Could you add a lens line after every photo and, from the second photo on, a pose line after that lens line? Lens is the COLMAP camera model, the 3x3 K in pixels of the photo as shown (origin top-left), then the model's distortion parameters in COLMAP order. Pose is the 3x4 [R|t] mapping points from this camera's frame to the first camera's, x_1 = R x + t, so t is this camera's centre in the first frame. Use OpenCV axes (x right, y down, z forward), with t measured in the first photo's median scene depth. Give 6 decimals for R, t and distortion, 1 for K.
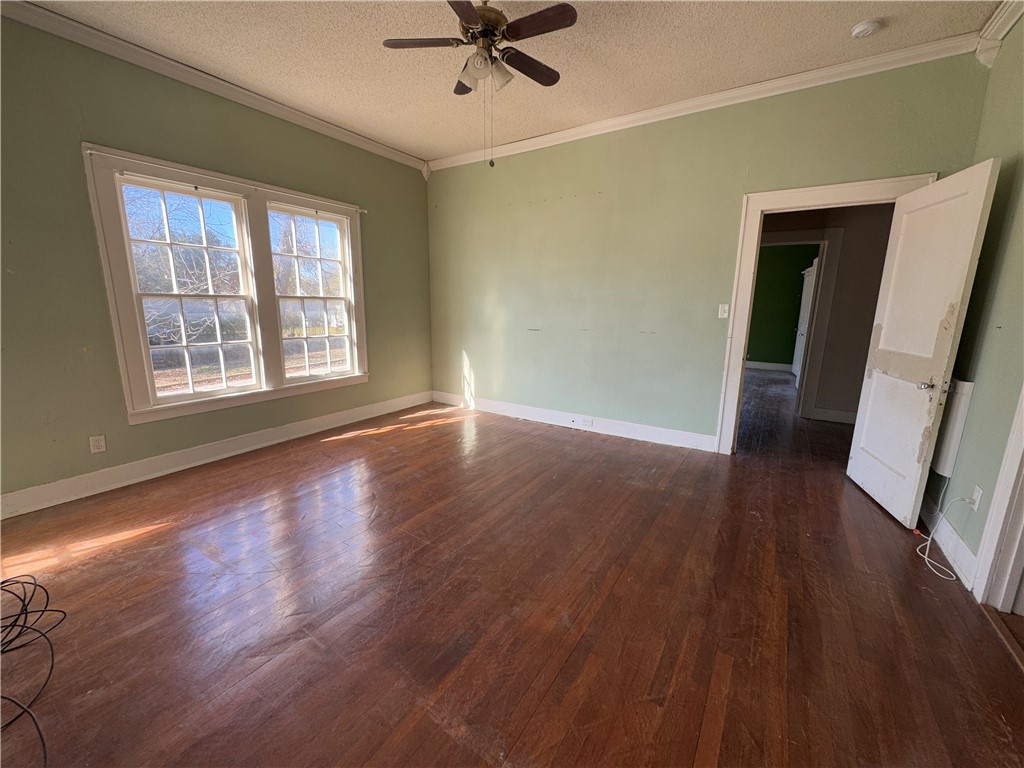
lens RADIAL K [[410.5, 0, 519.7], [0, 410.5, 380.6], [0, 0, 1]] dist [-0.001395, -0.000096]
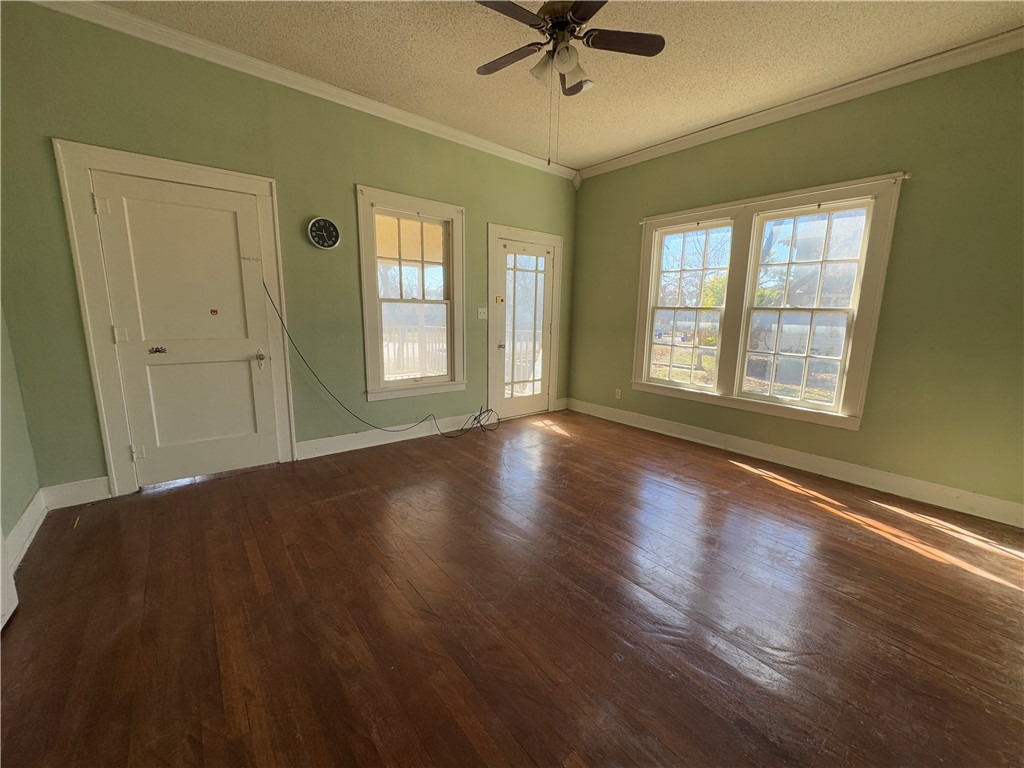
lens RADIAL K [[410.5, 0, 509.9], [0, 410.5, 384.6], [0, 0, 1]] dist [-0.001395, -0.000096]
pose [[-0.320392, 0.155262, -0.934475, 0.530050], [-0.196261, 0.954192, 0.225828, -0.132925], [0.926731, 0.255755, -0.275243, 0.747809]]
